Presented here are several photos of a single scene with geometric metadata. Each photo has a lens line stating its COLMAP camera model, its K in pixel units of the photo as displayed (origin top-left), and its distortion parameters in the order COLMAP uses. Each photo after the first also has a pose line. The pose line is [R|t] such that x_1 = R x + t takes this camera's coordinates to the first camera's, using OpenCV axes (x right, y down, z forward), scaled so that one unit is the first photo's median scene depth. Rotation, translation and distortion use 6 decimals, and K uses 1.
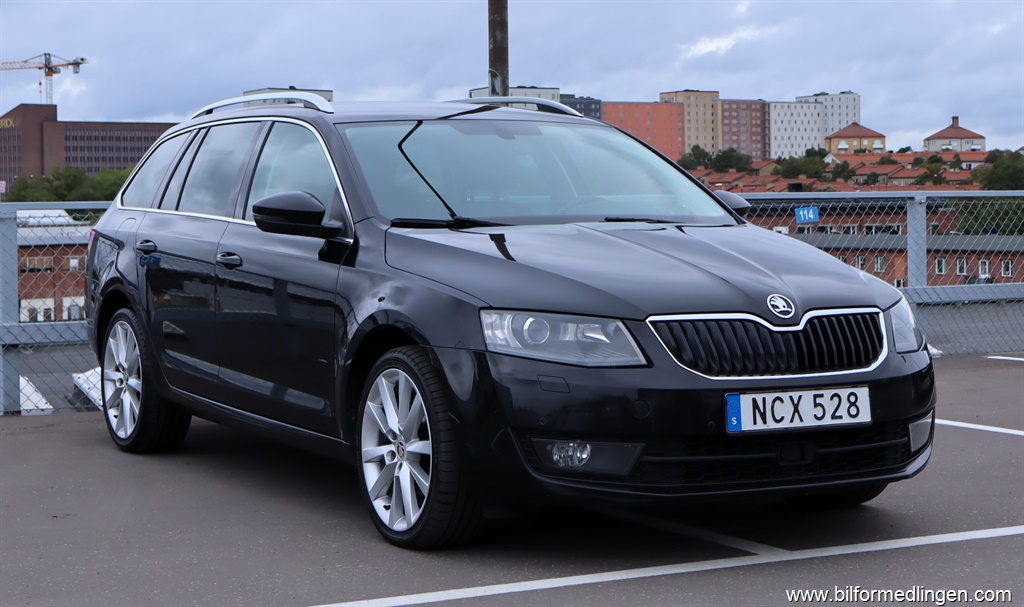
lens RADIAL K [[2118.2, 0, 511.0], [0, 2118.2, 304.5], [0, 0, 1]] dist [-0.289973, 0.000000]
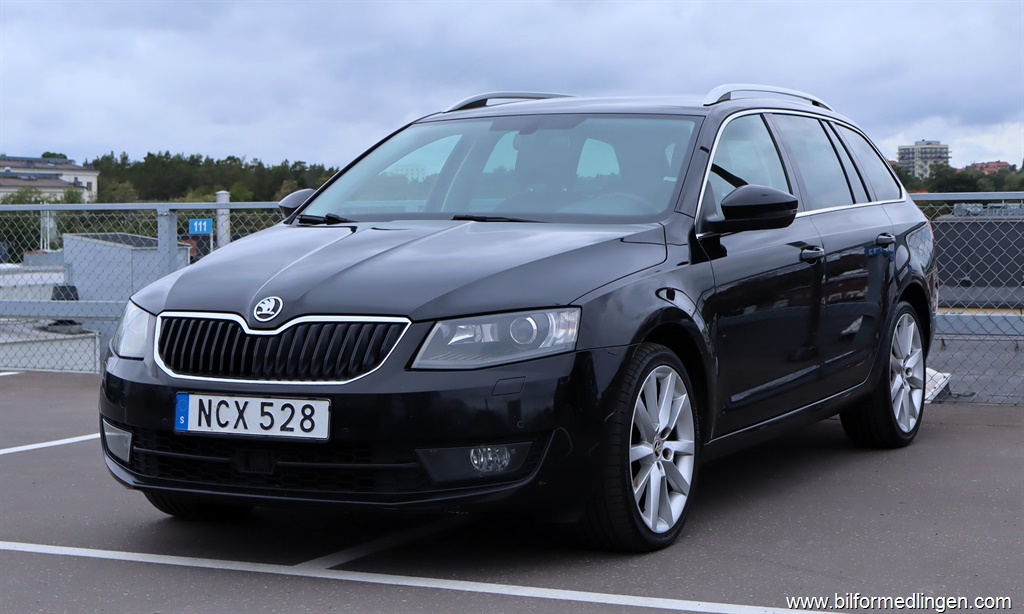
lens RADIAL K [[2148.8, 0, 508.0], [0, 2148.8, 309.1], [0, 0, 1]] dist [-0.135631, 0.000000]
pose [[0.540856, 0.041817, -0.840075, 1.023787], [-0.034812, 0.999020, 0.027316, -0.030178], [0.840394, 0.014471, 0.541782, 0.566426]]
